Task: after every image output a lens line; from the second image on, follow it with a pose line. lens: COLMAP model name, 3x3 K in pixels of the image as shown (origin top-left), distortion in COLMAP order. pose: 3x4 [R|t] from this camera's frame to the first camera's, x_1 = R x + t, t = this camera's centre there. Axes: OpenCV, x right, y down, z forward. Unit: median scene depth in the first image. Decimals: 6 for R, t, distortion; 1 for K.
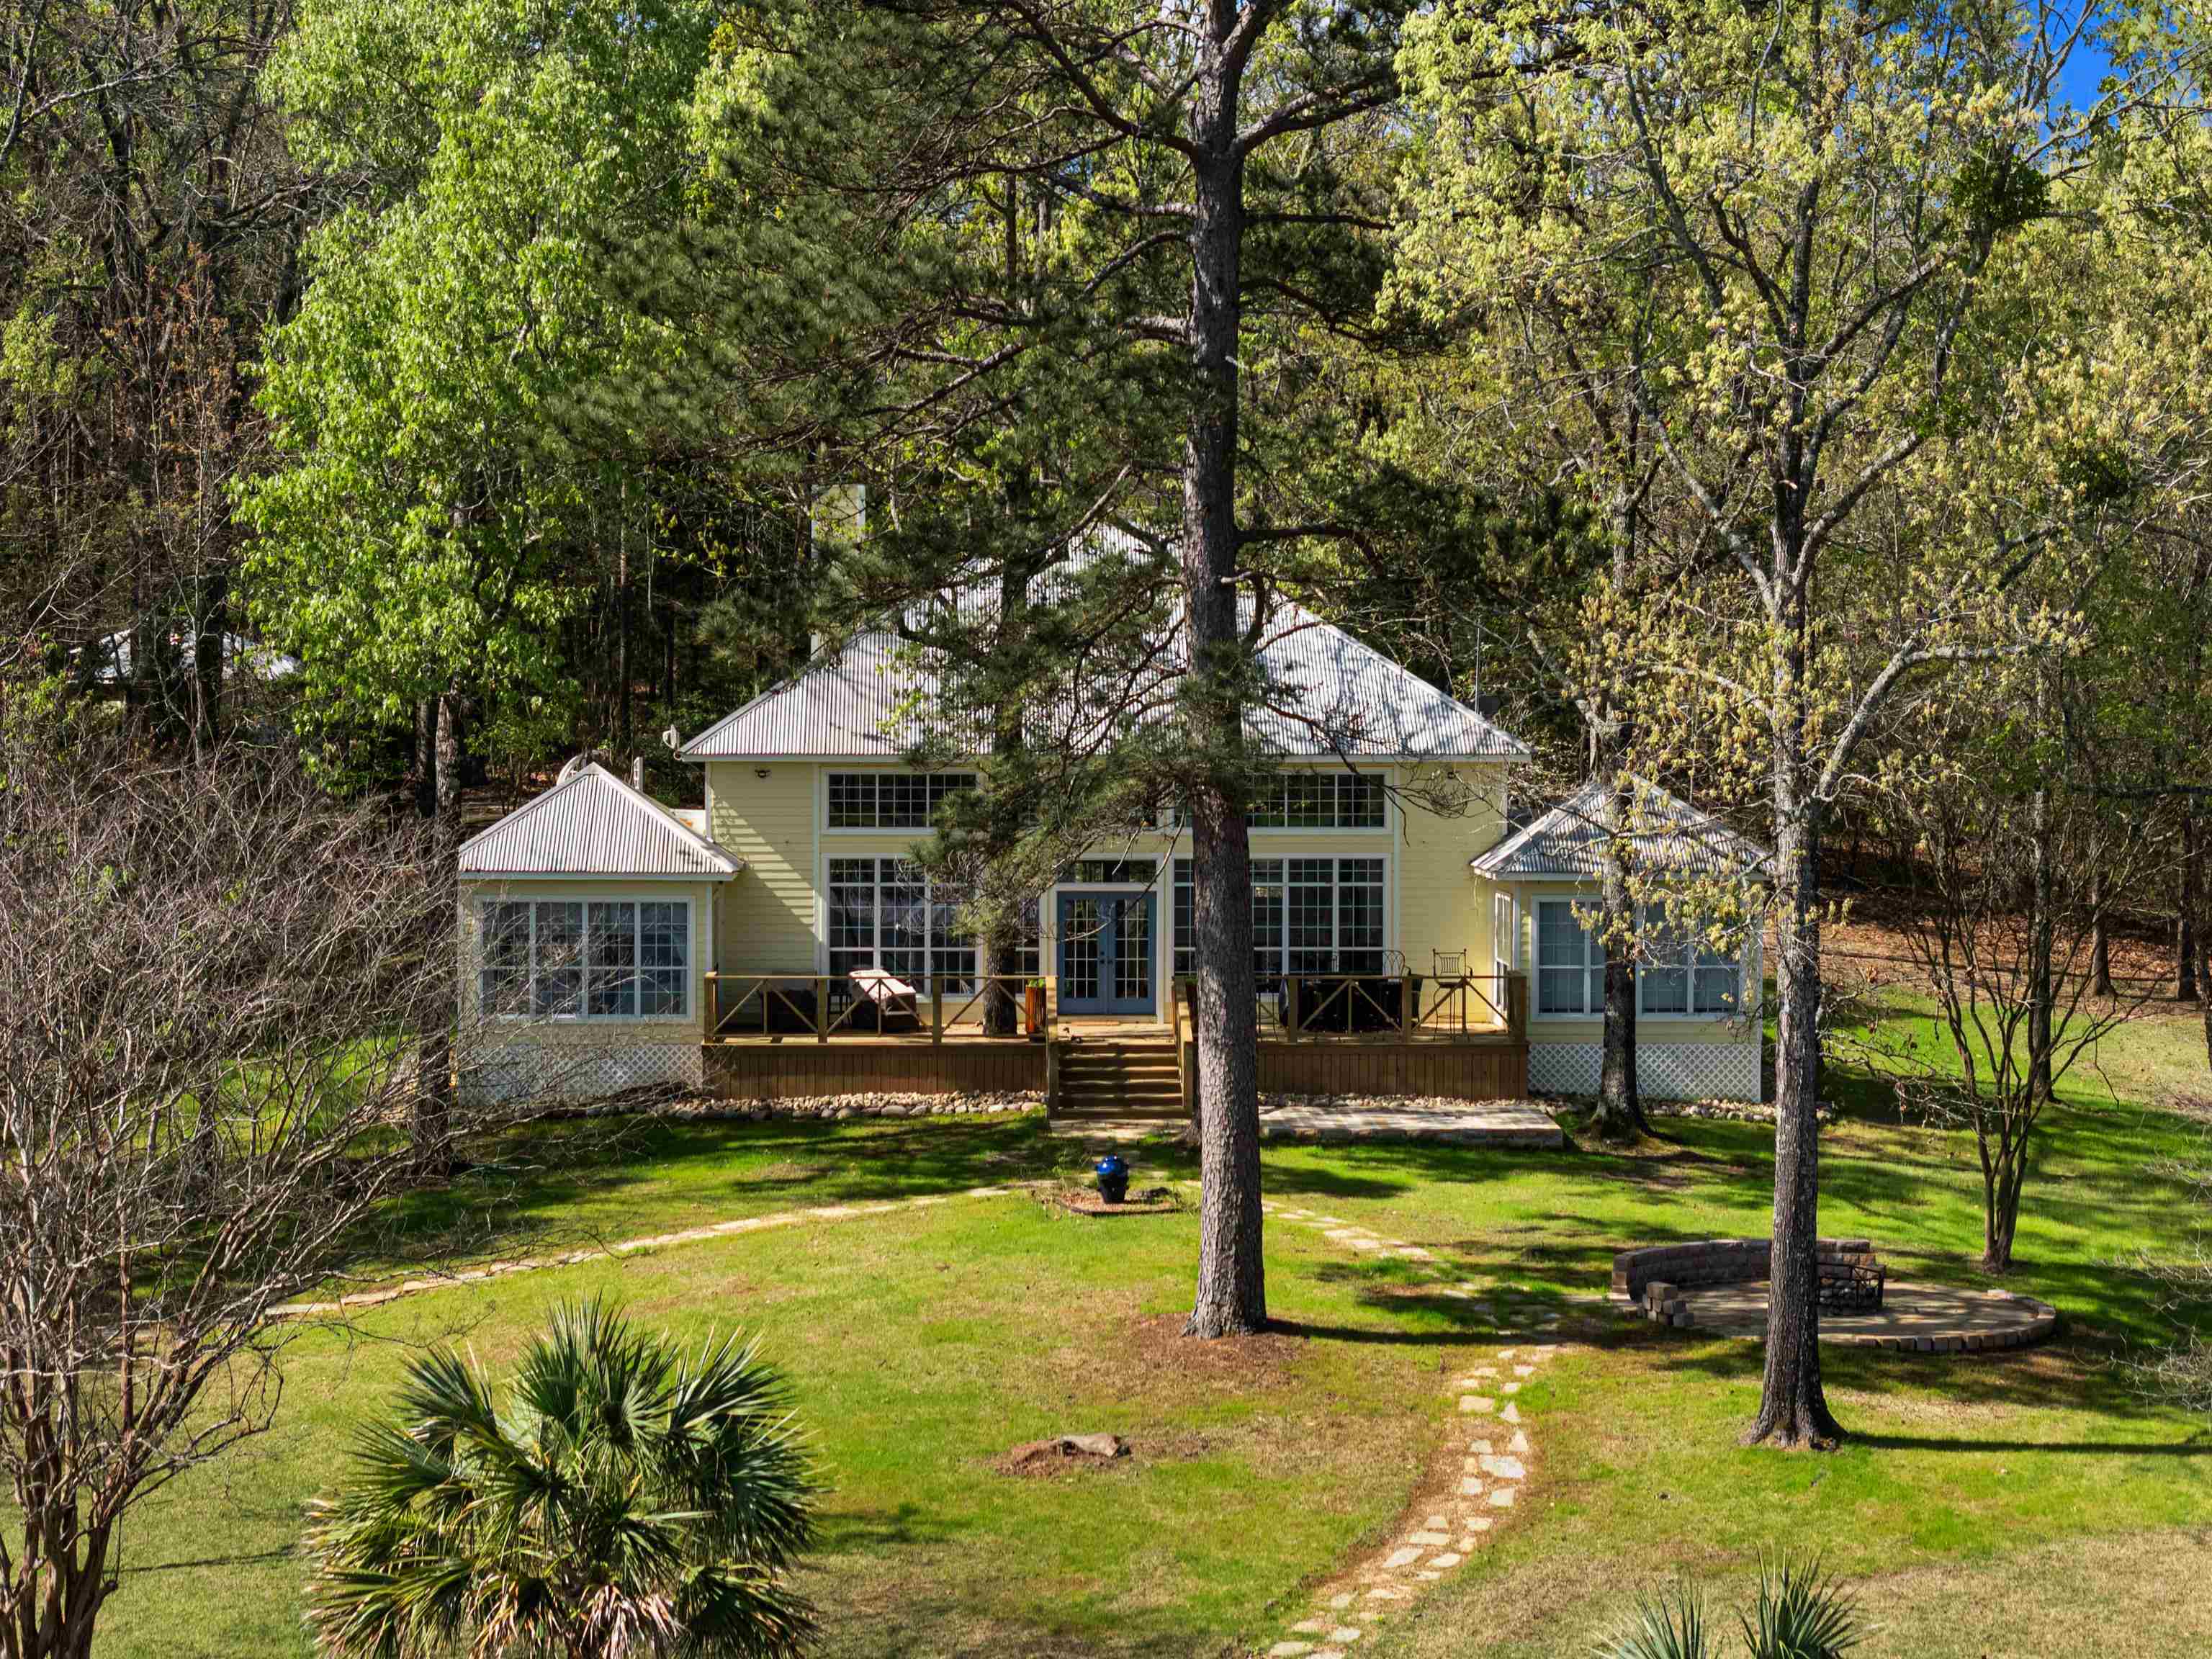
lens RADIAL K [[4996.3, 0, 1100.7], [0, 4996.3, 895.4], [0, 0, 1]] dist [-0.049985, 0.114614]
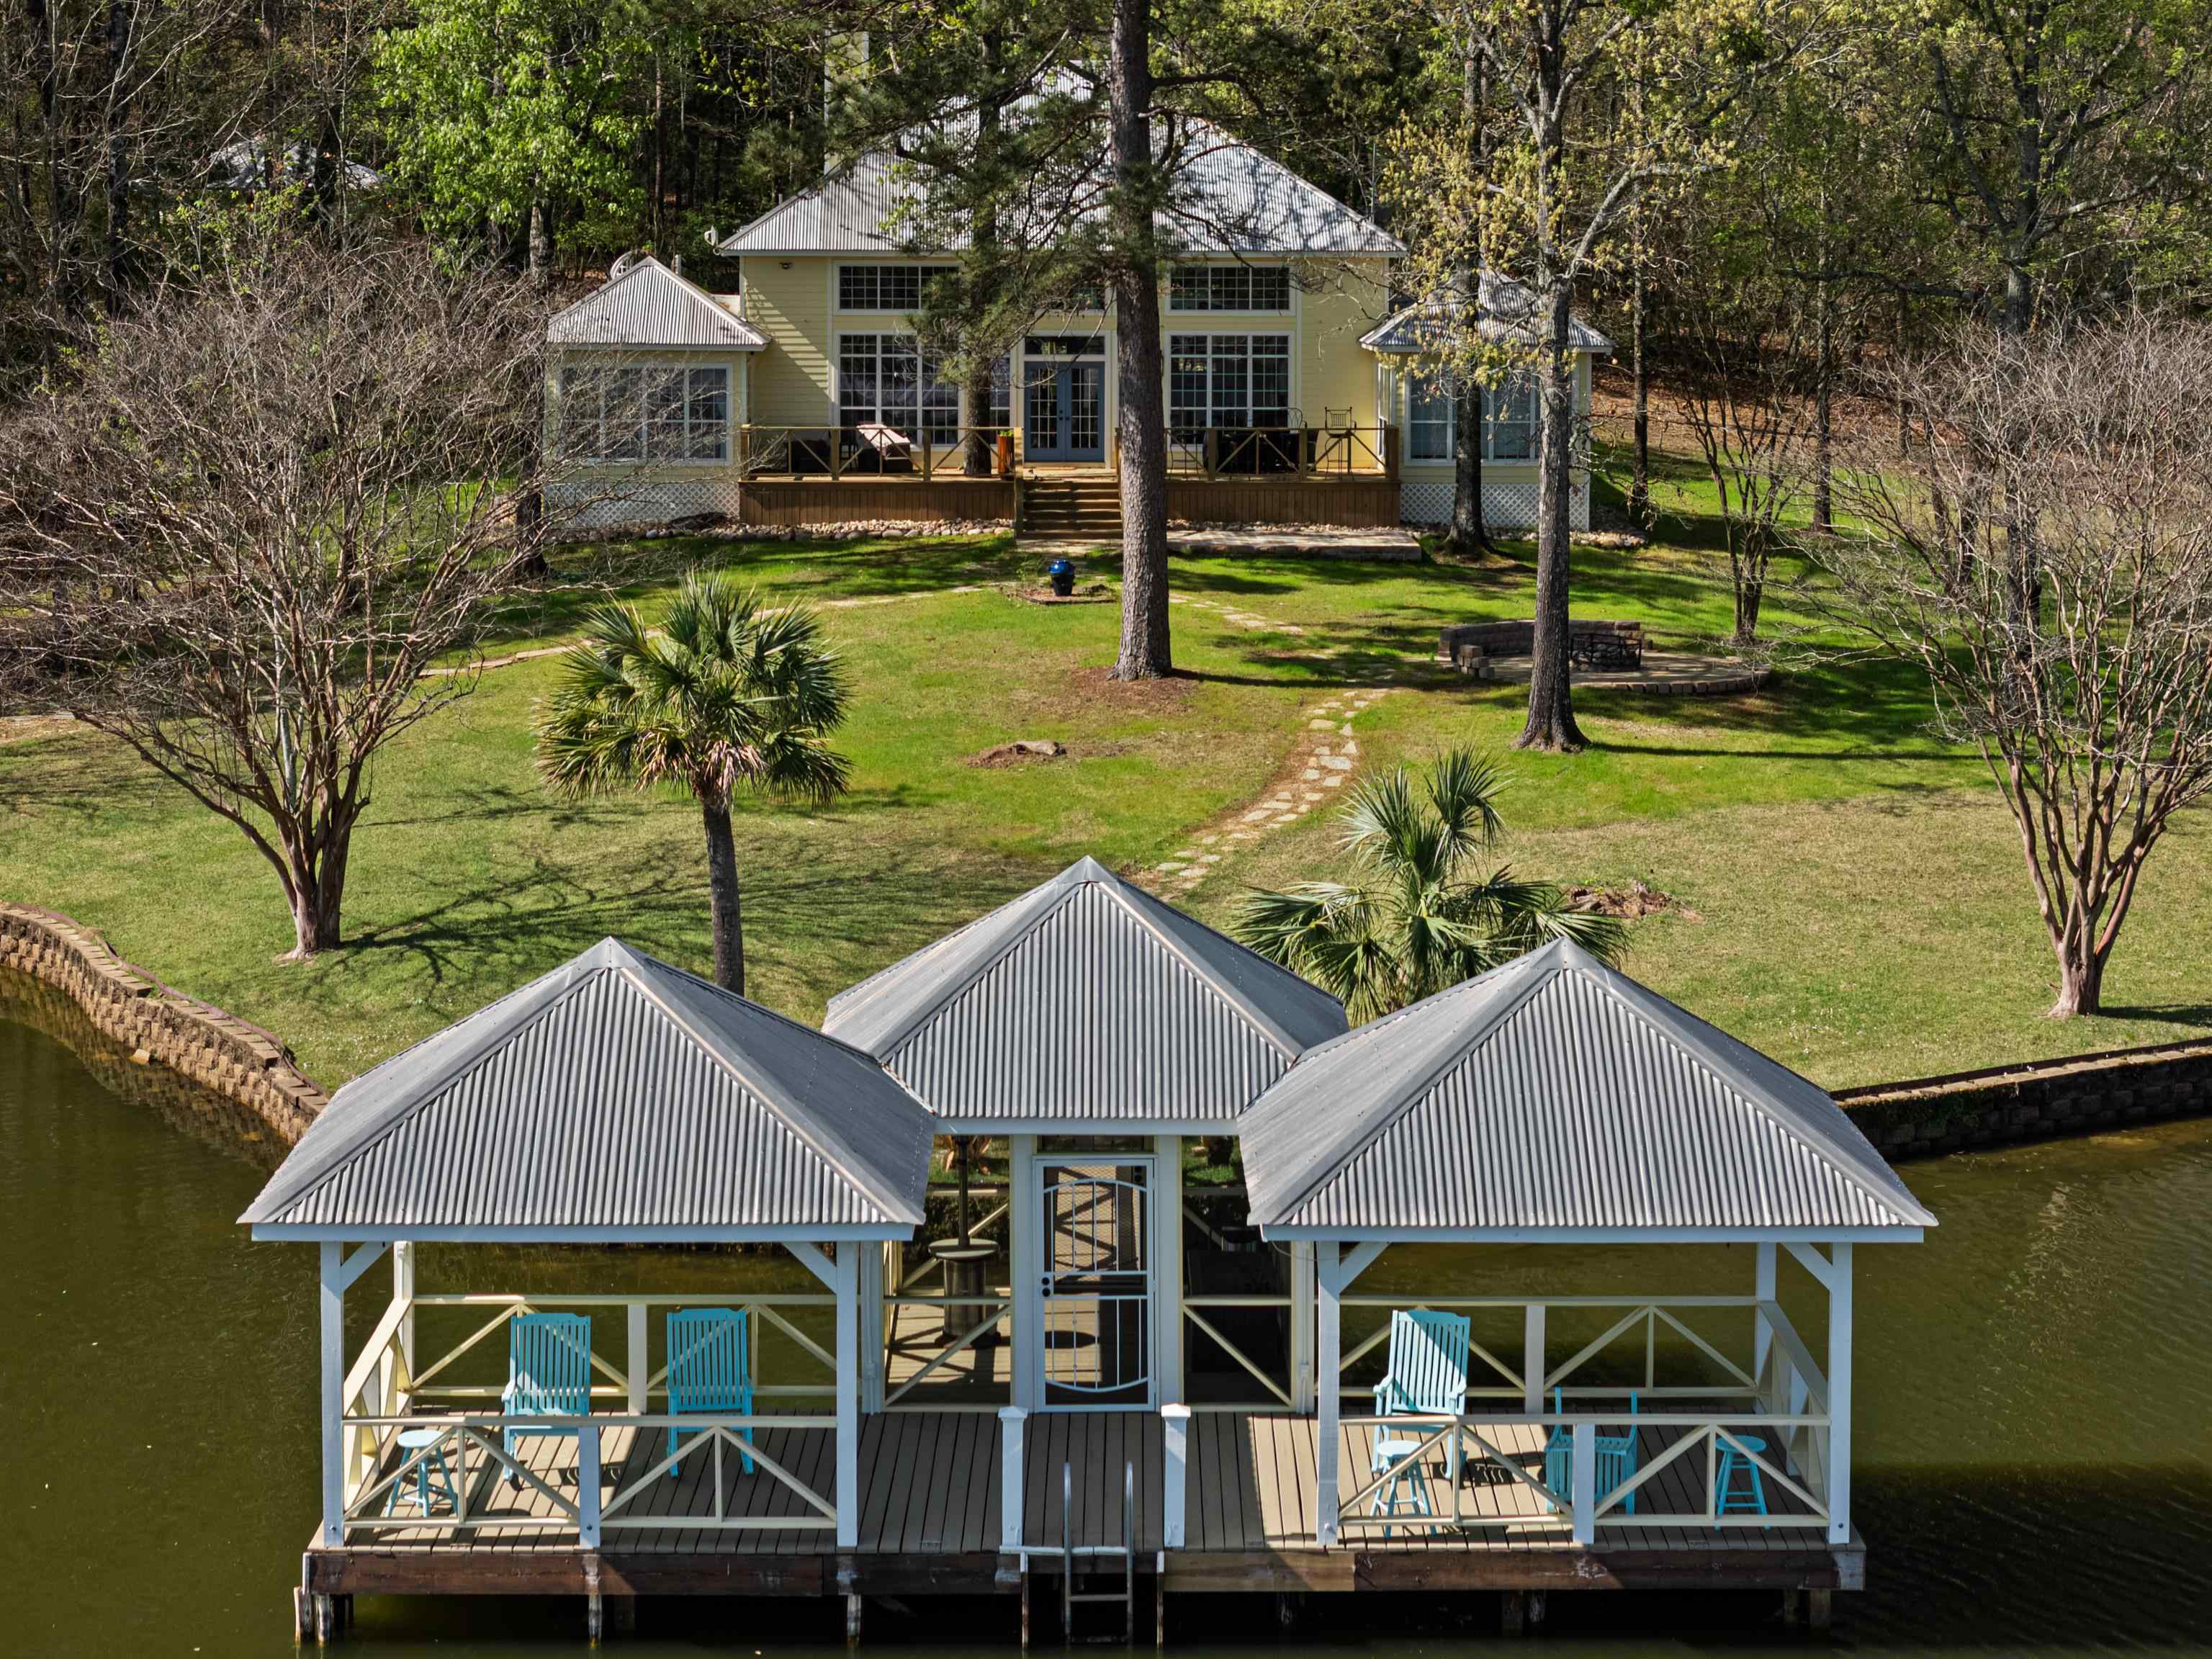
lens RADIAL K [[4462.5, 0, 1111.1], [0, 4462.5, 594.9], [0, 0, 1]] dist [-0.177533, 2.548199]
pose [[0.999968, 0.001286, 0.007934, 0.005638], [-0.001659, 0.998884, 0.047196, 0.006675], [-0.007864, -0.047207, 0.998854, -0.146158]]
